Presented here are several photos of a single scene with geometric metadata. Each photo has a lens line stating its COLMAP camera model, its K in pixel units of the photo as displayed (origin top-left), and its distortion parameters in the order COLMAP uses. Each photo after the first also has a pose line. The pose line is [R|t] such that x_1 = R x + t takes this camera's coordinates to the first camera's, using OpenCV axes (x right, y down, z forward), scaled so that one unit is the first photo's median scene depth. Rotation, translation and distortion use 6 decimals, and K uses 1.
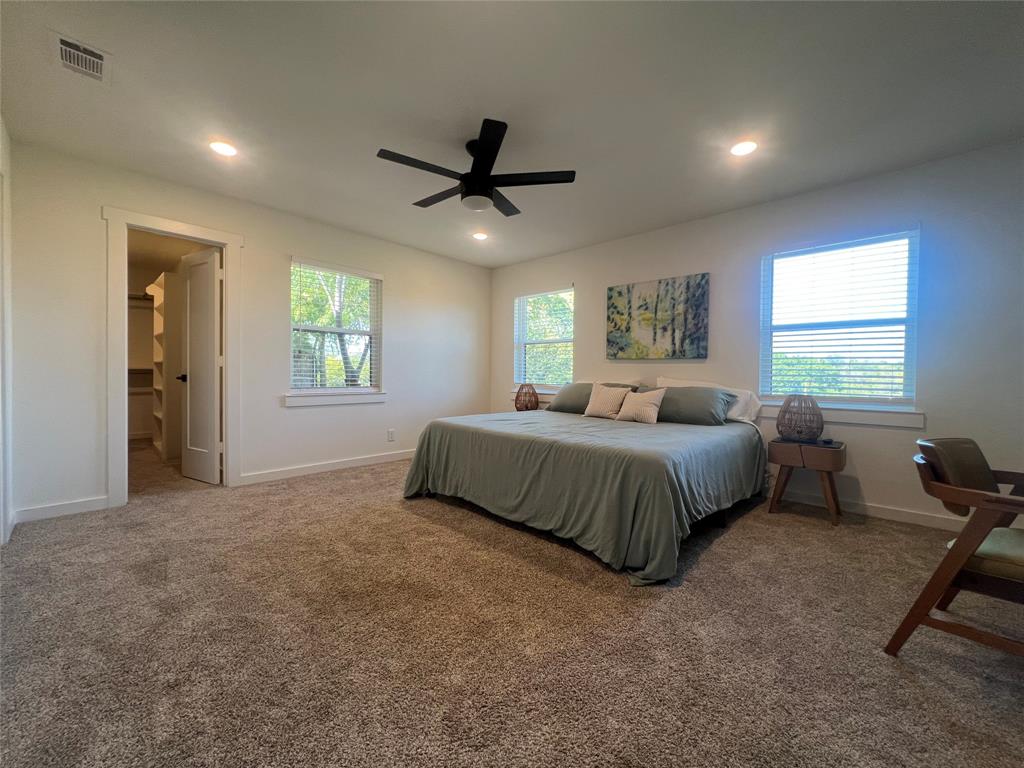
lens RADIAL K [[413.6, 0, 512.2], [0, 413.6, 372.9], [0, 0, 1]] dist [-0.000241, -0.000083]
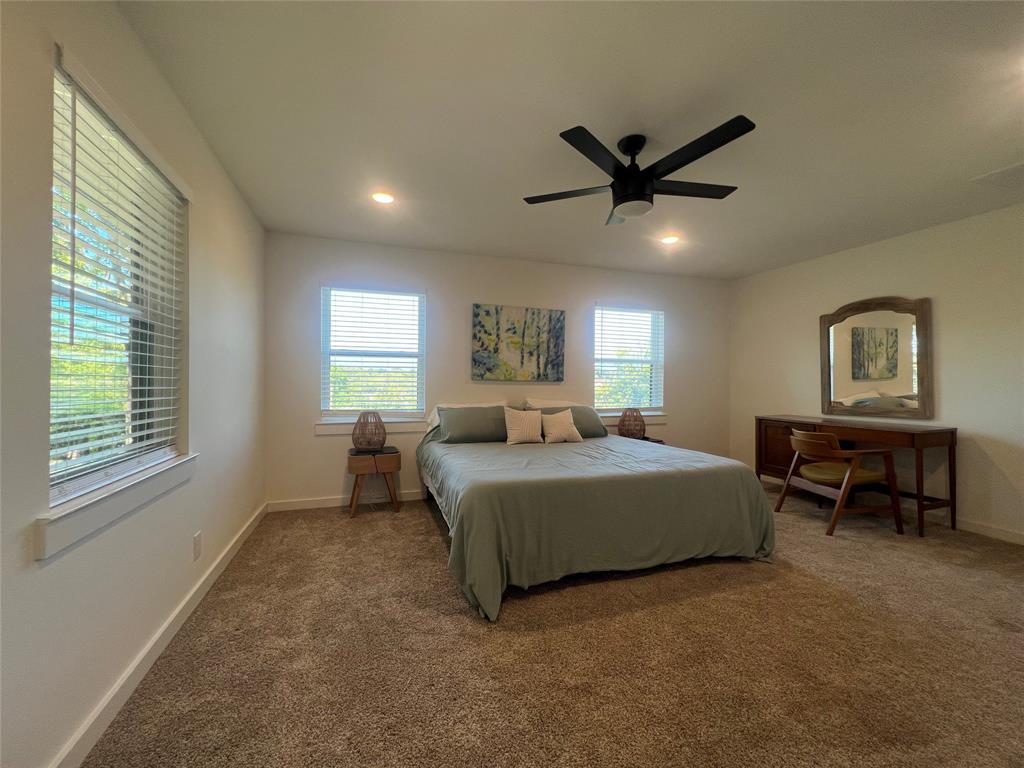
lens RADIAL K [[389.4, 0, 512.0], [0, 389.4, 384.0], [0, 0, 1]] dist [0.000821, 0.000068]
pose [[0.462504, 0.014982, 0.886490, -0.552907], [0.009251, 0.999721, -0.021723, -0.004101], [-0.886569, 0.018248, 0.462237, 0.558864]]
